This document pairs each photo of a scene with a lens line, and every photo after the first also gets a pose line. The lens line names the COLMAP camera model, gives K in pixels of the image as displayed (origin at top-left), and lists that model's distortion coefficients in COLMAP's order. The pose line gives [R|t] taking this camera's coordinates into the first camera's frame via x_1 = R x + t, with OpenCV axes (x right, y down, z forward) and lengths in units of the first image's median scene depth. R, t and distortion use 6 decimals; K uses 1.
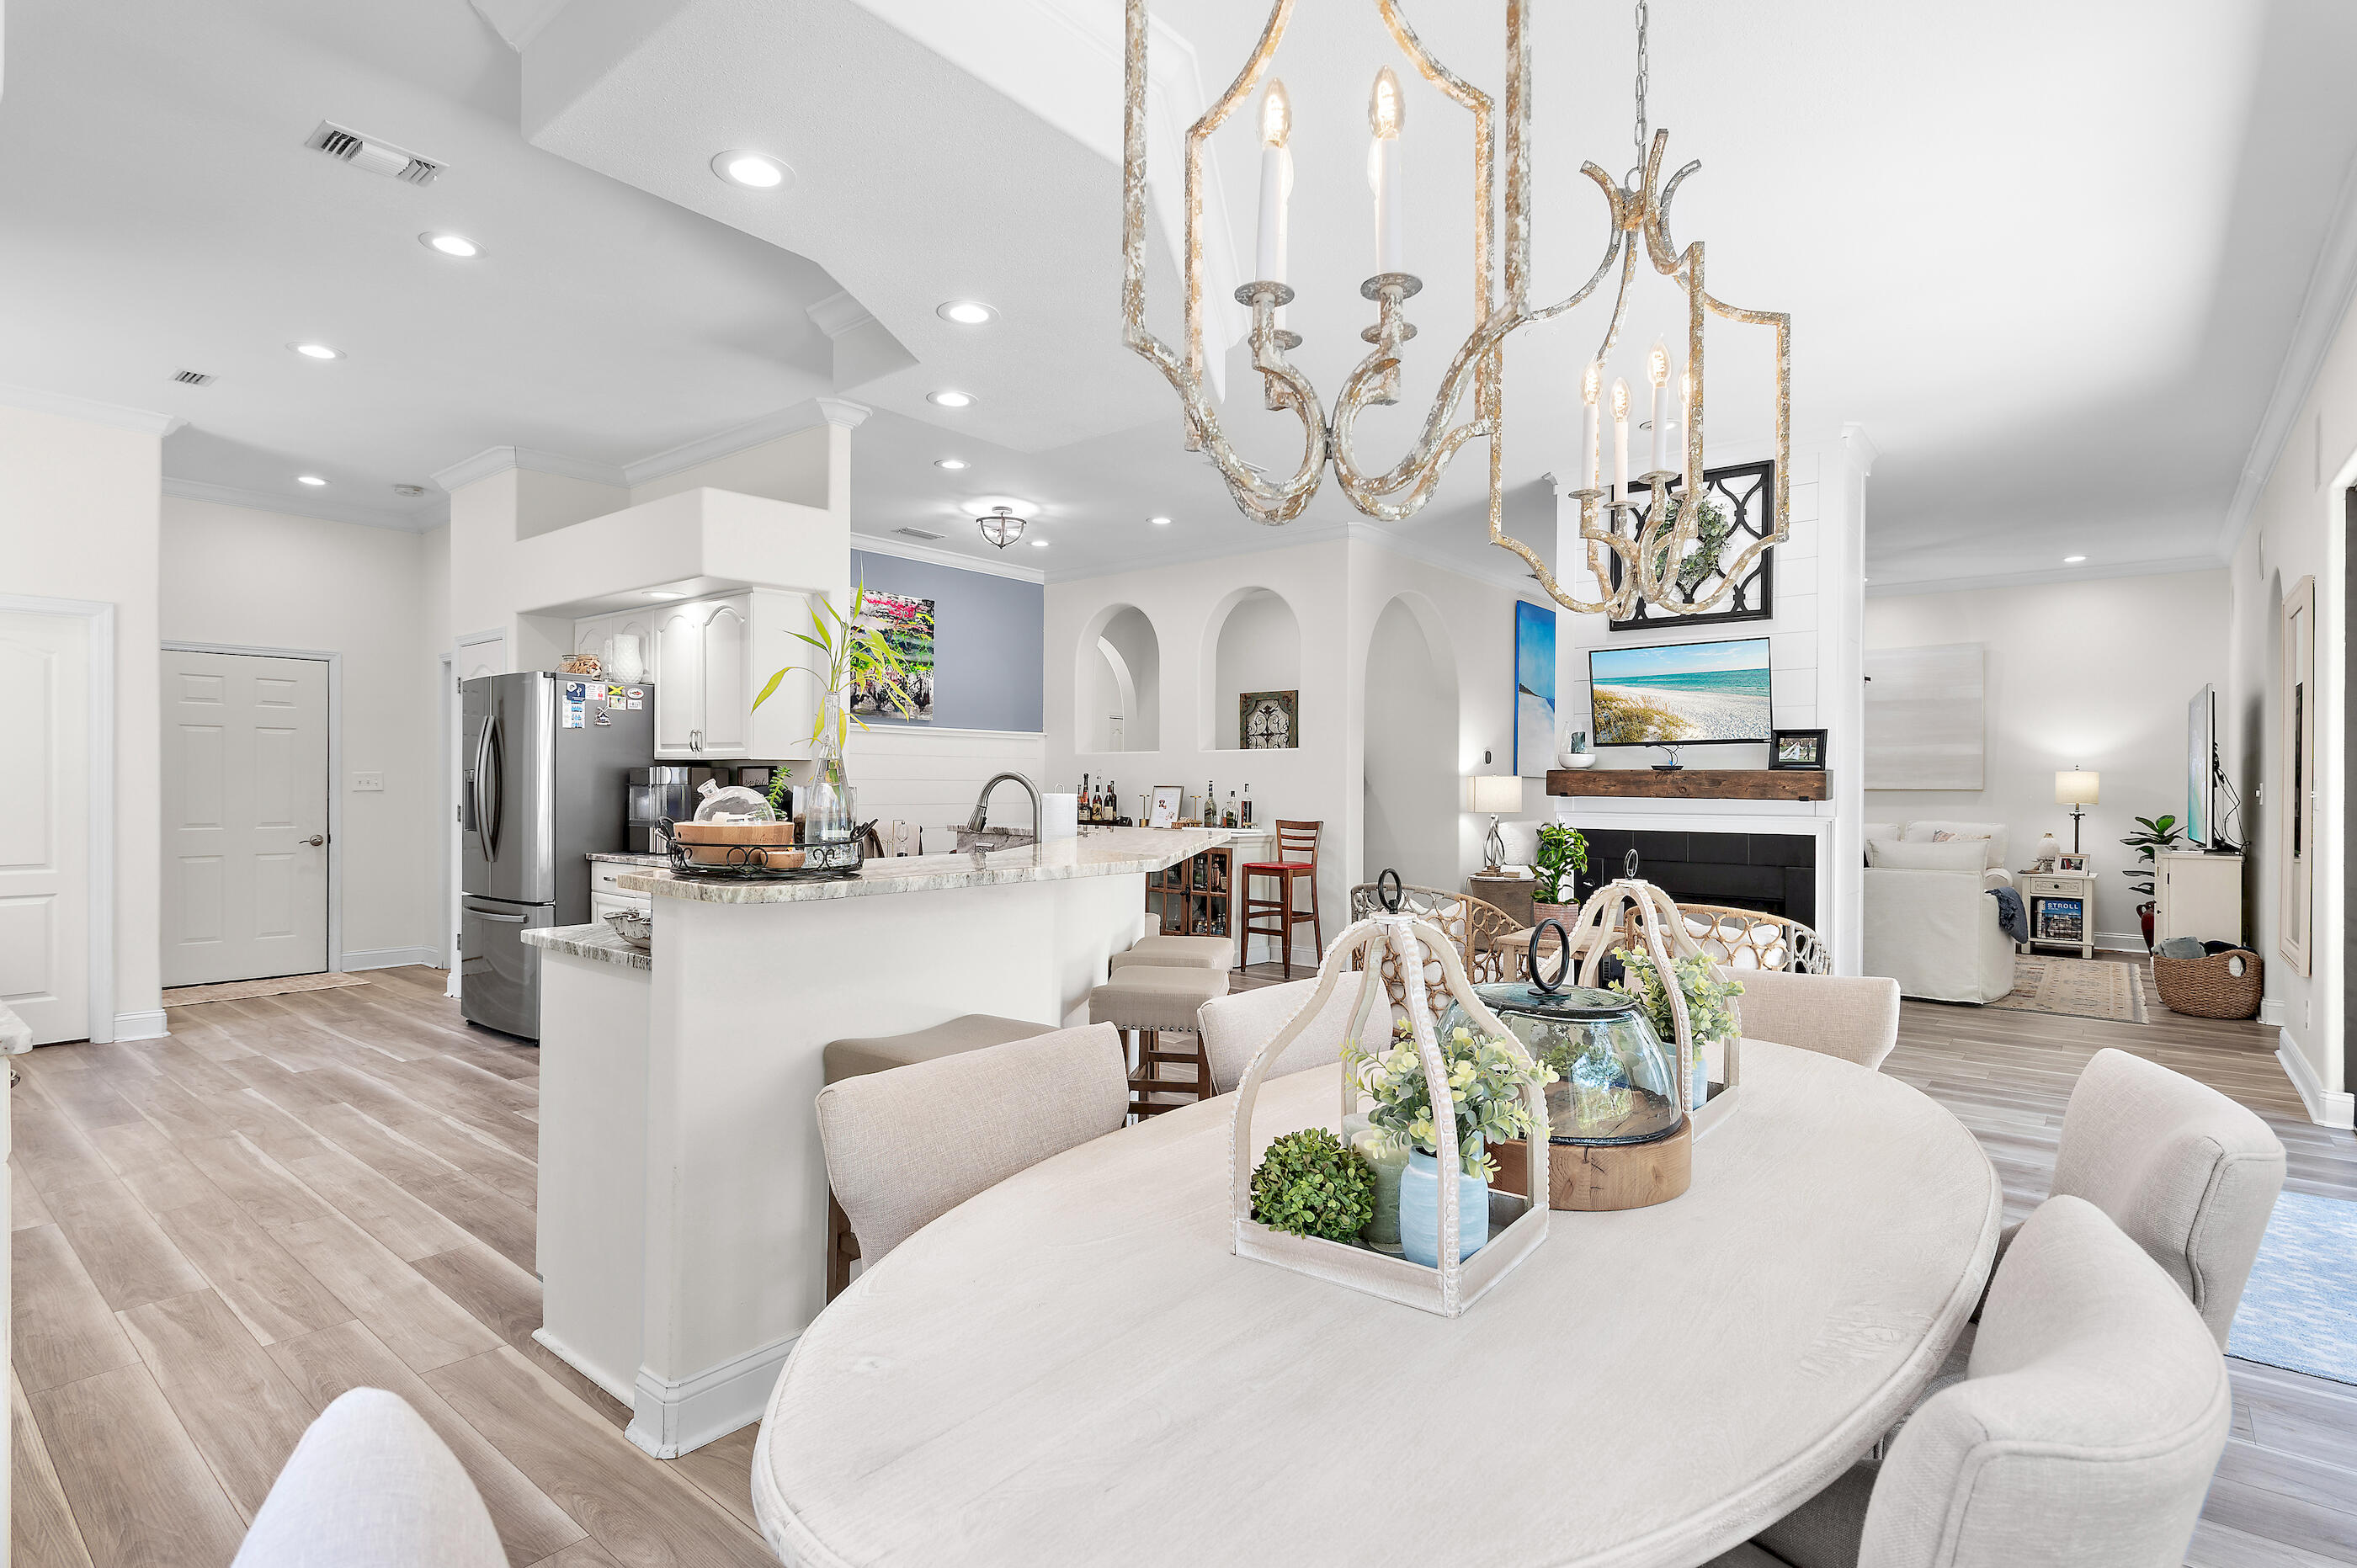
lens RADIAL K [[1146.1, 0, 1170.1], [0, 1146.1, 792.1], [0, 0, 1]] dist [0.003344, 0.000448]
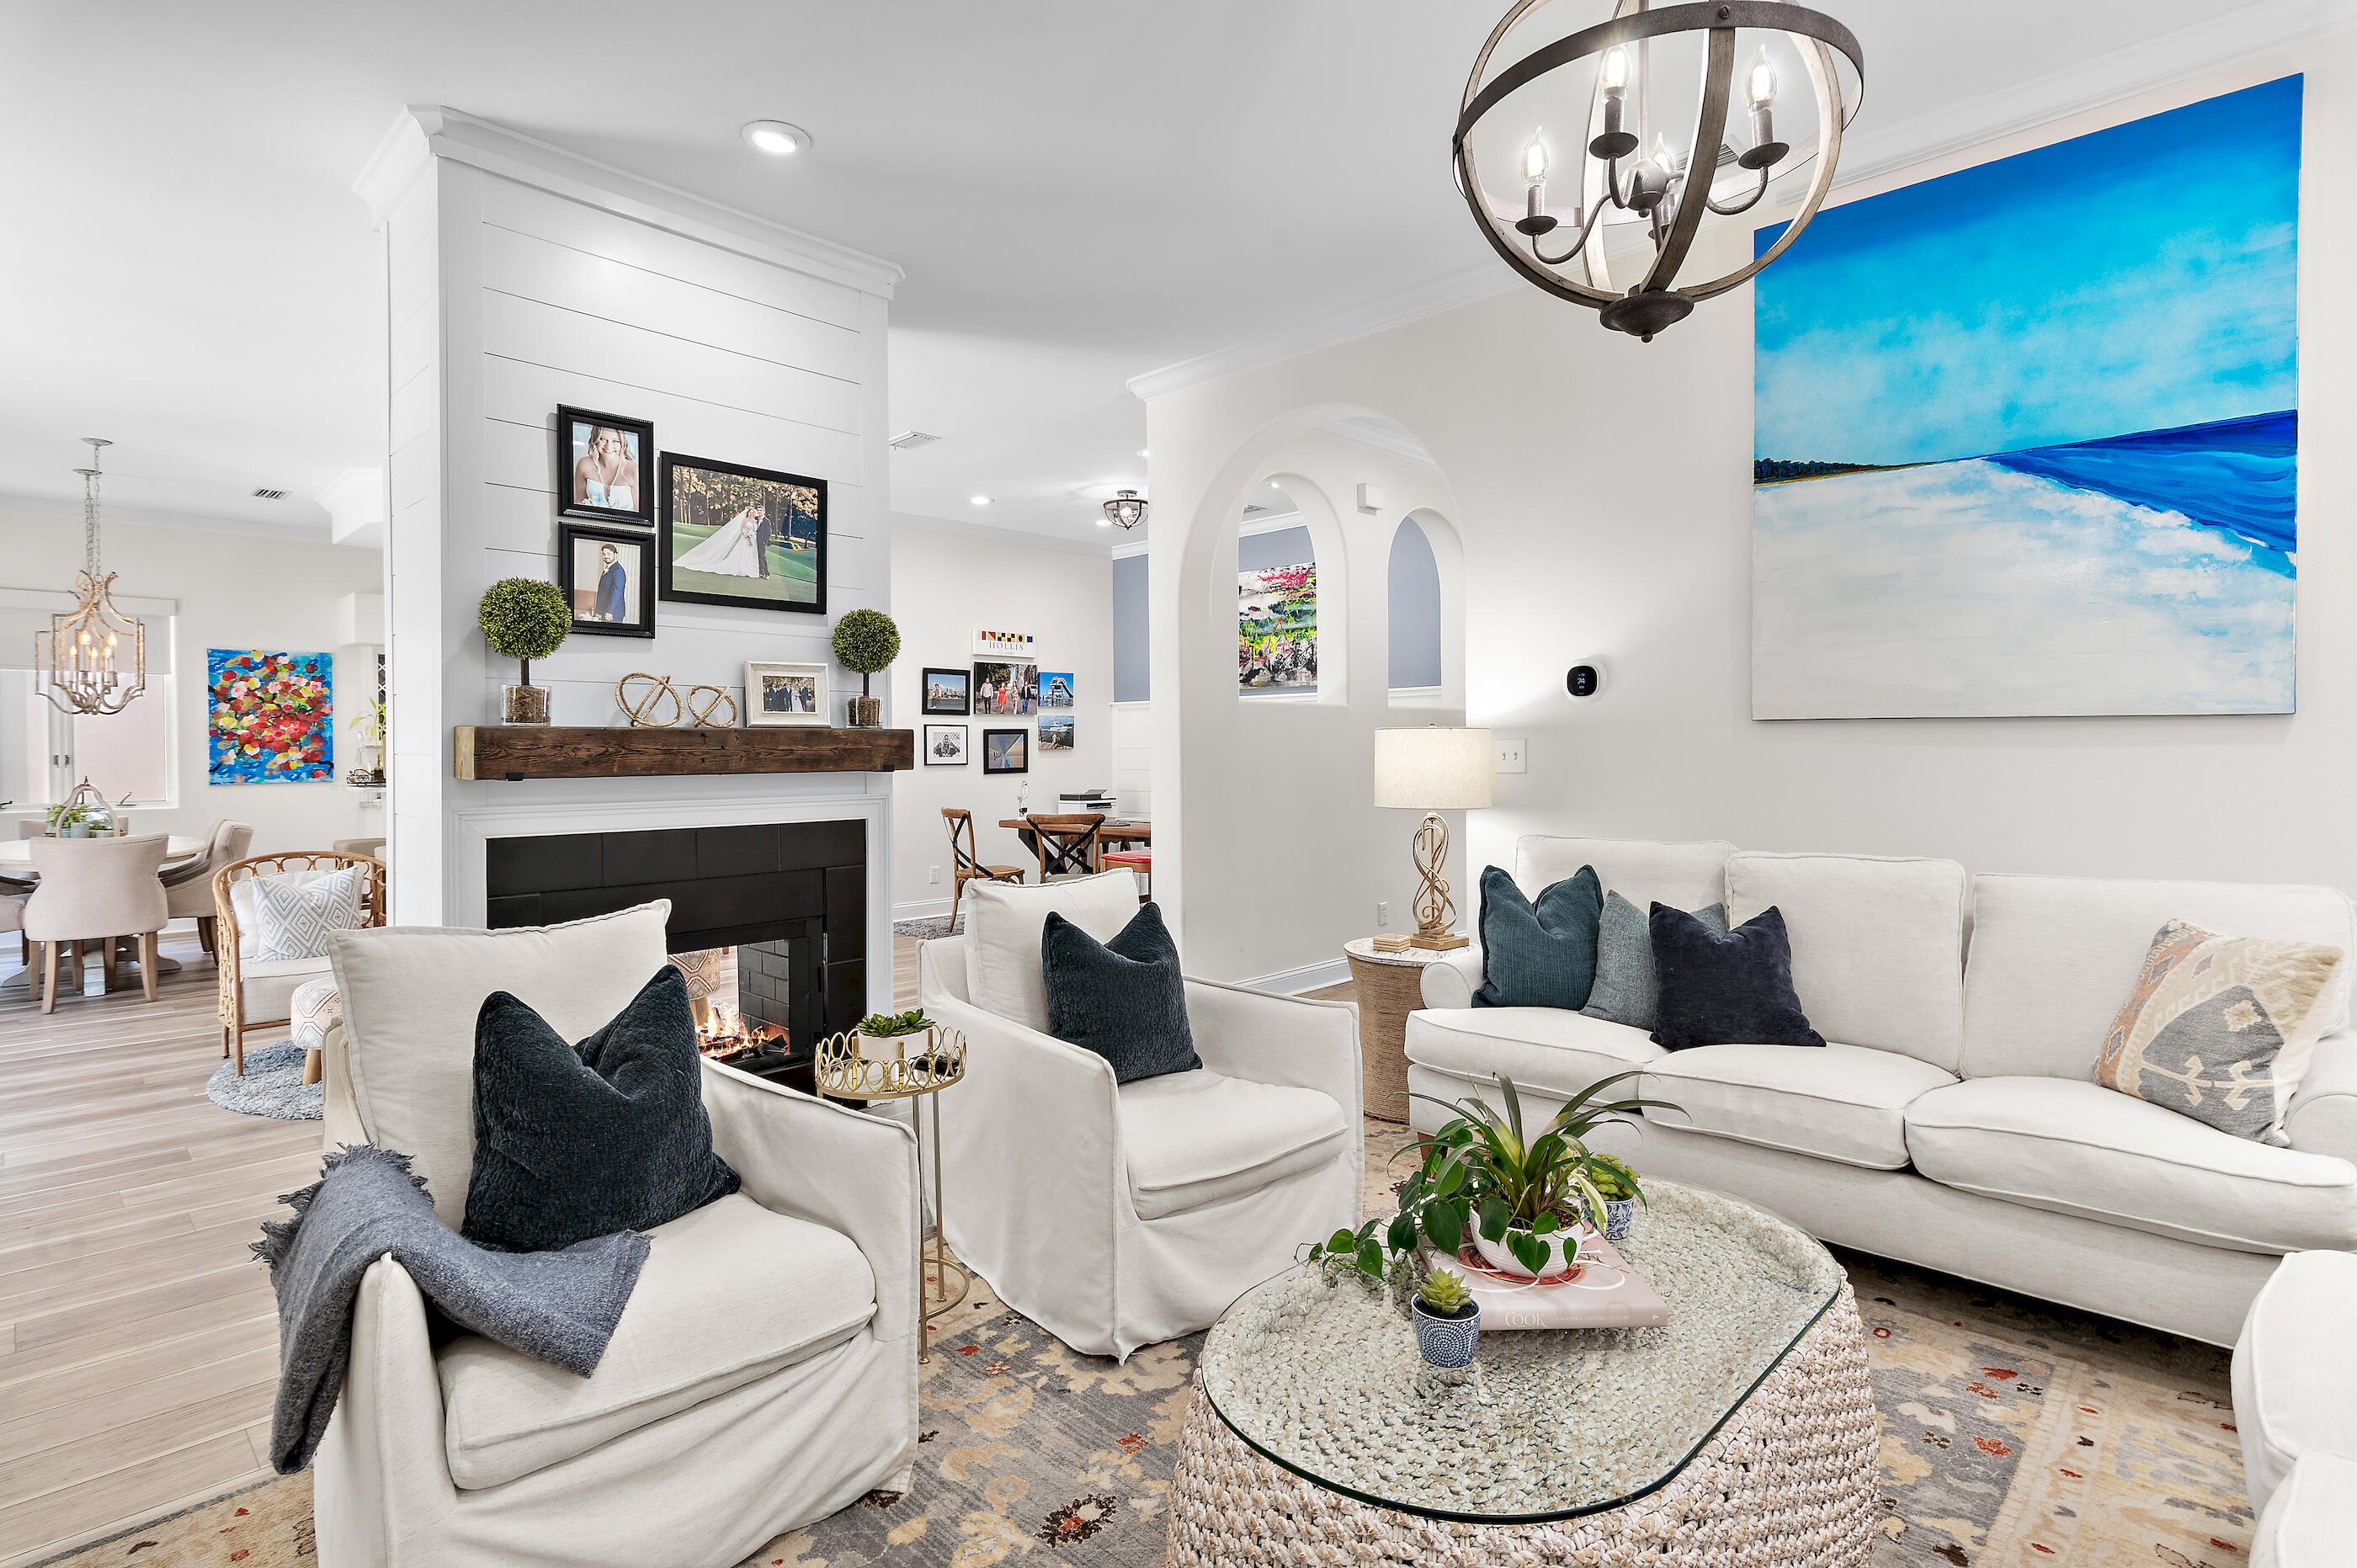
lens RADIAL K [[1146.1, 0, 1194.3], [0, 1146.1, 754.6], [0, 0, 1]] dist [0.003344, 0.000448]
pose [[-0.071235, 0.000564, -0.997459, 1.022943], [0.001336, 0.999999, 0.000470, -0.005554], [0.997459, -0.001299, -0.071235, 1.282085]]
